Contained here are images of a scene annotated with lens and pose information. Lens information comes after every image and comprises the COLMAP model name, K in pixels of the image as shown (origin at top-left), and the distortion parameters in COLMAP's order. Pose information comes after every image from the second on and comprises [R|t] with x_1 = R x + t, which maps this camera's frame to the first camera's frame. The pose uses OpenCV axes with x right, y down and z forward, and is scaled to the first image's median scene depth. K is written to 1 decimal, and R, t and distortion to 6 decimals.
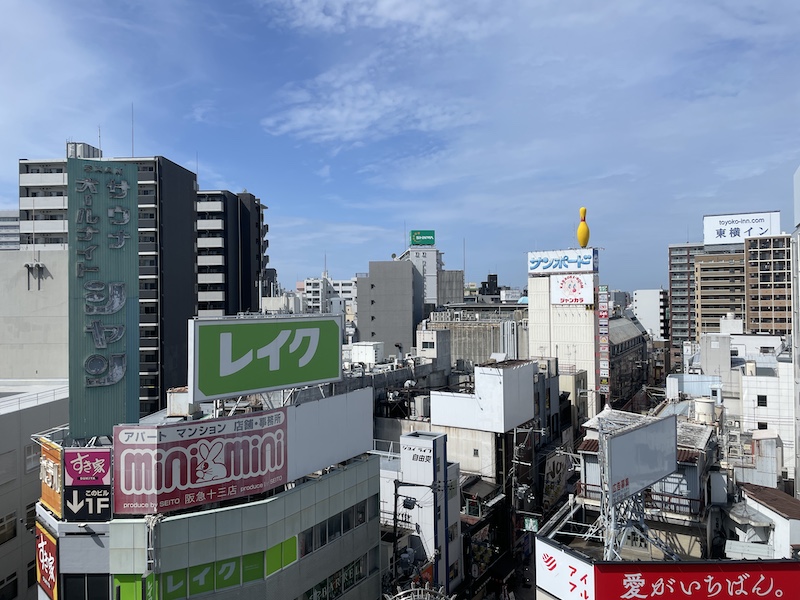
lens RADIAL K [[601.2, 0, 396.3], [0, 601.2, 298.9], [0, 0, 1]] dist [0.008500, -0.003980]
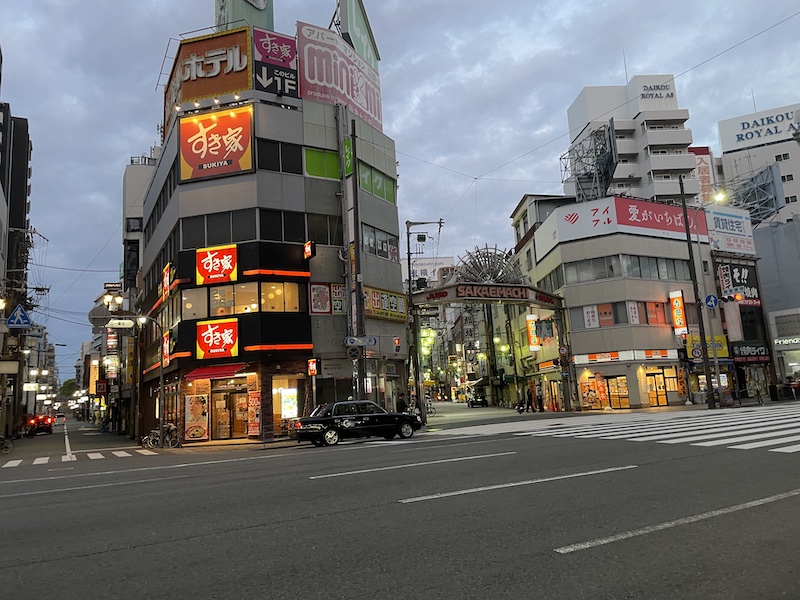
lens RADIAL K [[601.2, 0, 402.6], [0, 601.2, 300.2], [0, 0, 1]] dist [0.008500, -0.003980]
pose [[0.854361, 0.040701, 0.518084, -0.846635], [0.039688, 0.988907, -0.143137, 0.866886], [-0.518162, 0.142853, 0.843268, 0.069820]]
